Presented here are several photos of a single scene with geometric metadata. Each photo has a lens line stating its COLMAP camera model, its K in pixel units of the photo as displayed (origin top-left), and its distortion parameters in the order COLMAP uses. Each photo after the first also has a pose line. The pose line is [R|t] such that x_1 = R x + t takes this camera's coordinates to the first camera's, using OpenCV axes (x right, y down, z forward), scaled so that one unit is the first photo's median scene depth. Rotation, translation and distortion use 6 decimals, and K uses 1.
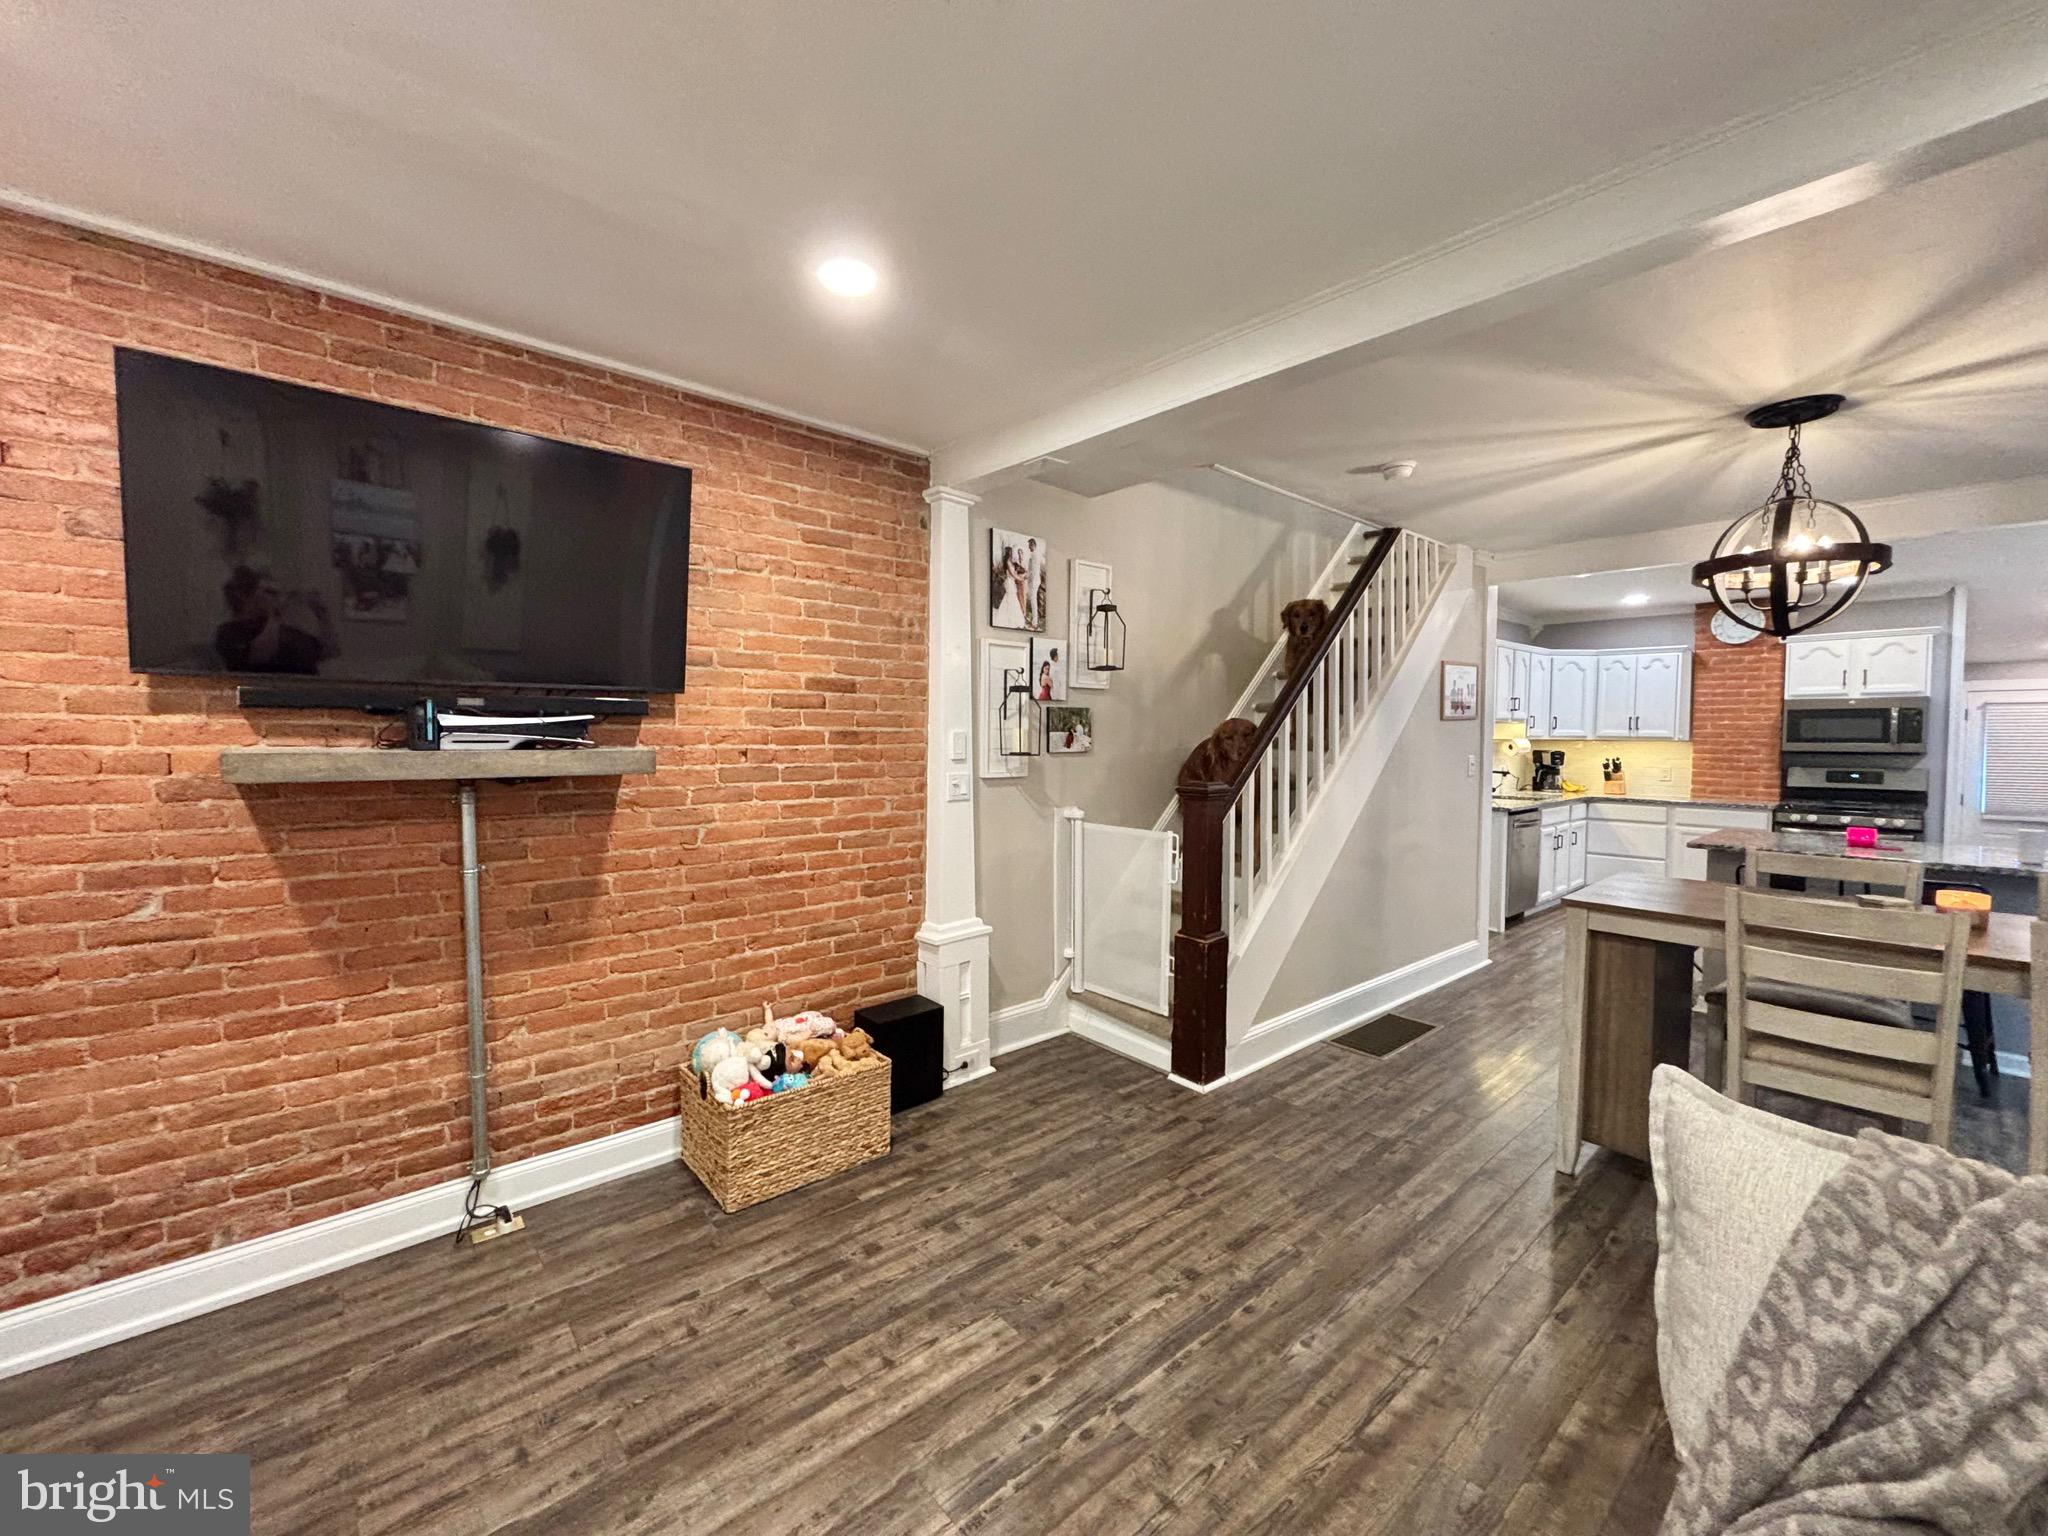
lens RADIAL K [[826.1, 0, 1020.6], [0, 826.1, 763.8], [0, 0, 1]] dist [0.006337, -0.000303]
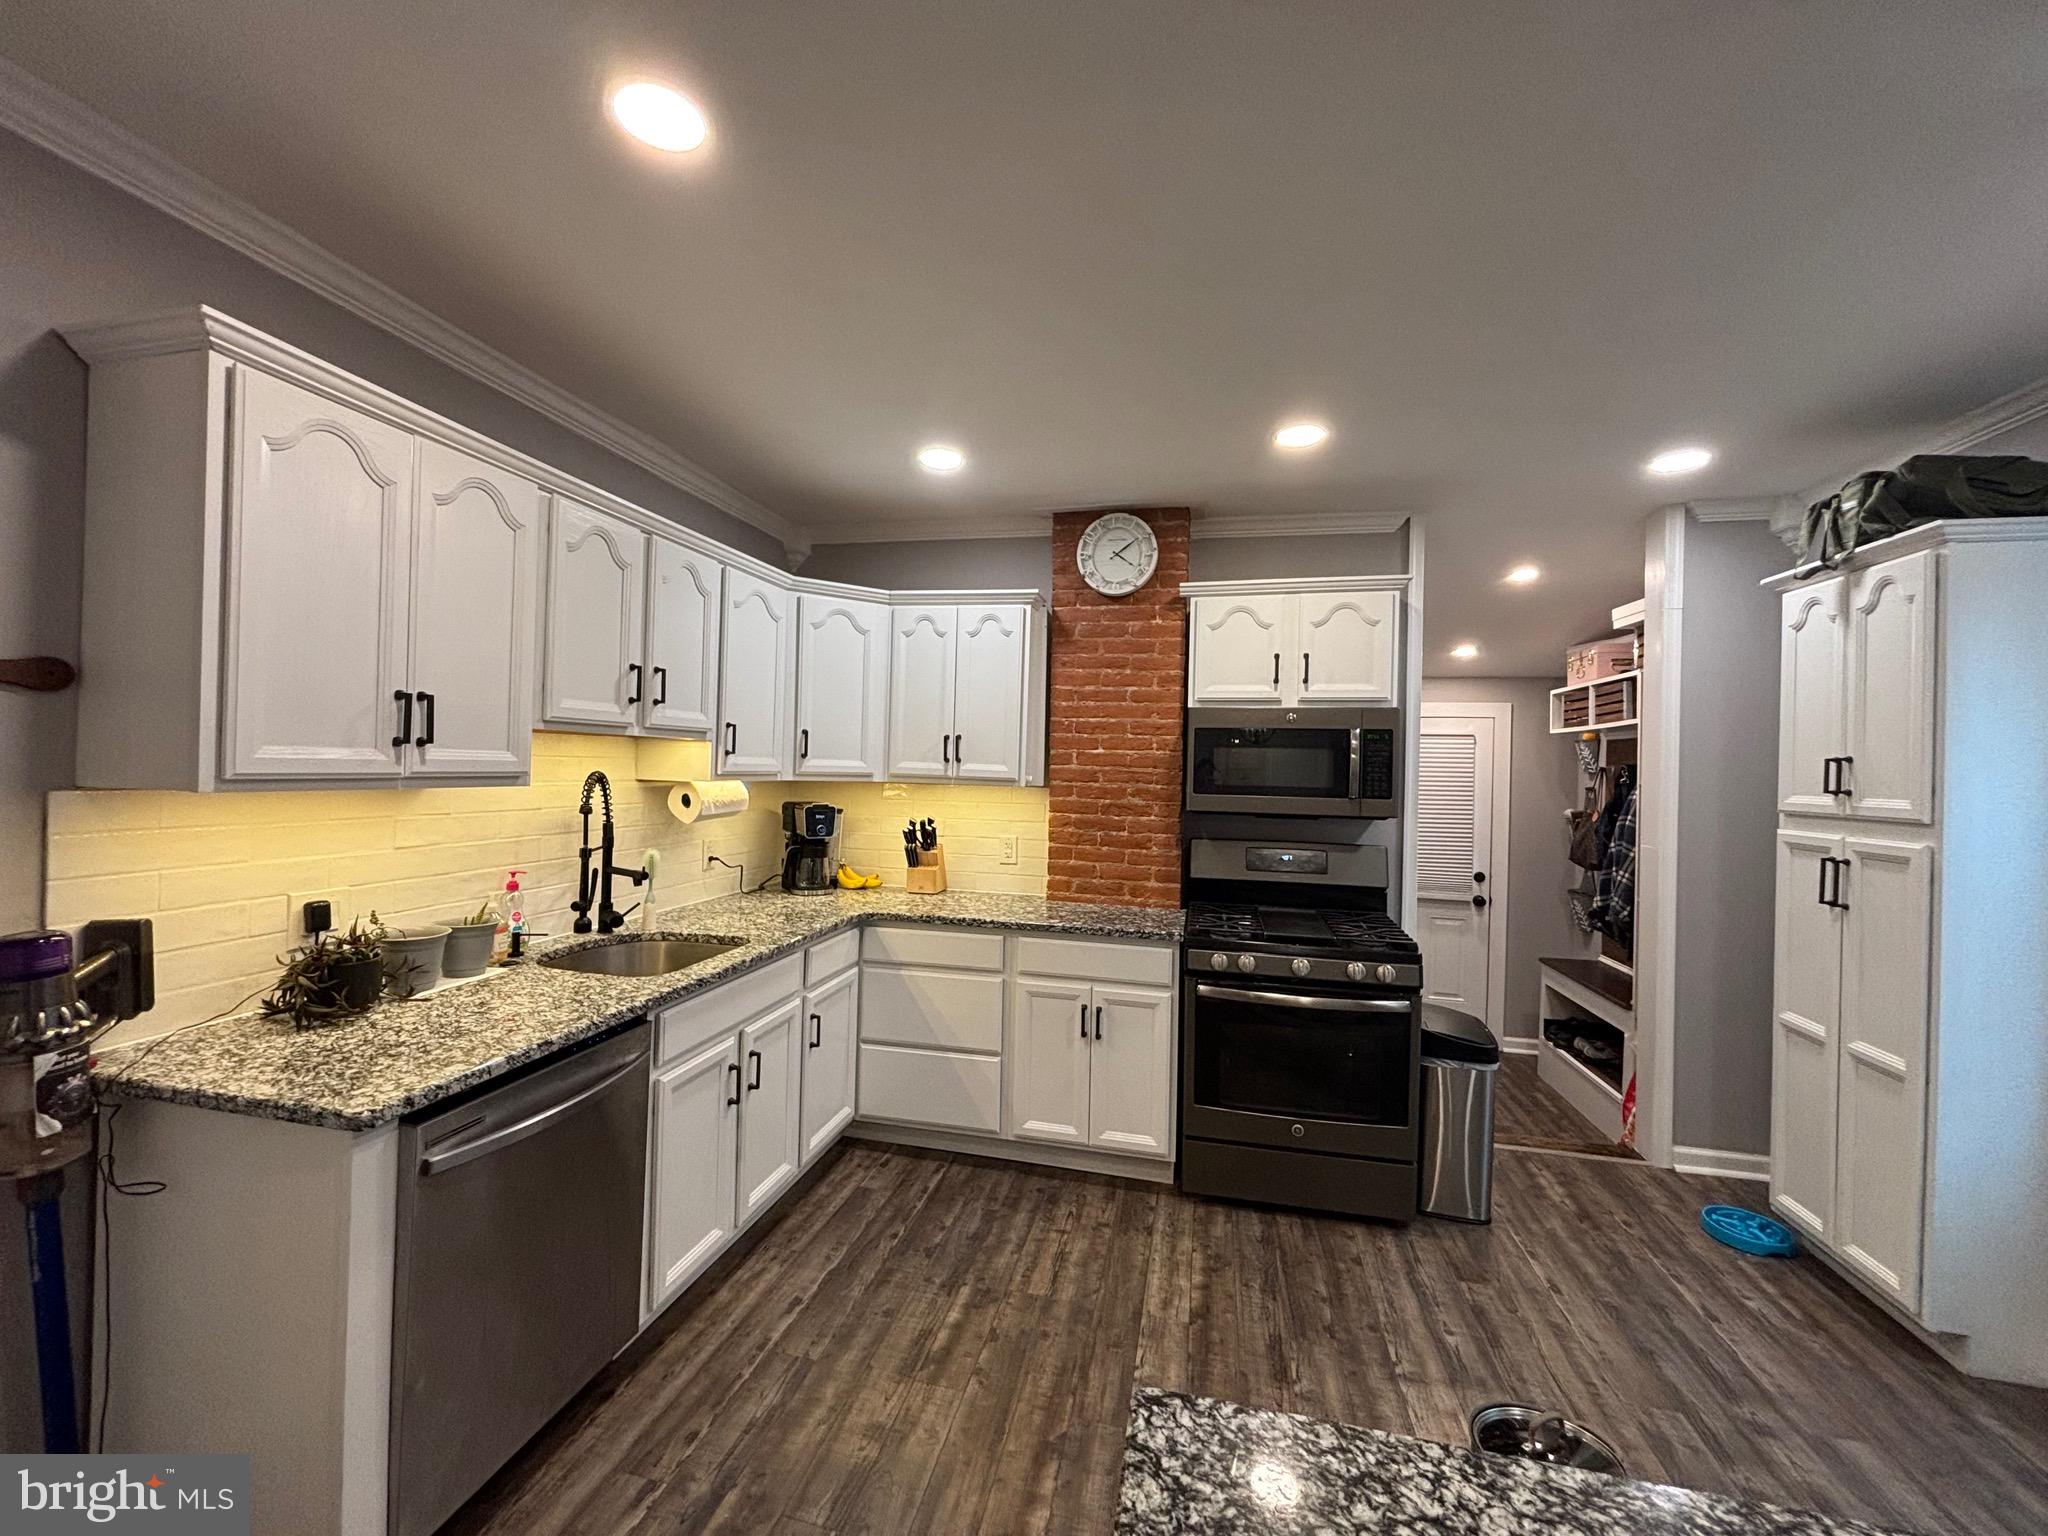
lens RADIAL K [[826.1, 0, 1009.6], [0, 826.1, 759.5], [0, 0, 1]] dist [0.006337, -0.000303]
pose [[0.814736, 0.017303, 0.579574, 1.233672], [0.000500, 0.999533, -0.030543, -0.070394], [-0.579832, 0.025175, 0.814347, 1.493963]]
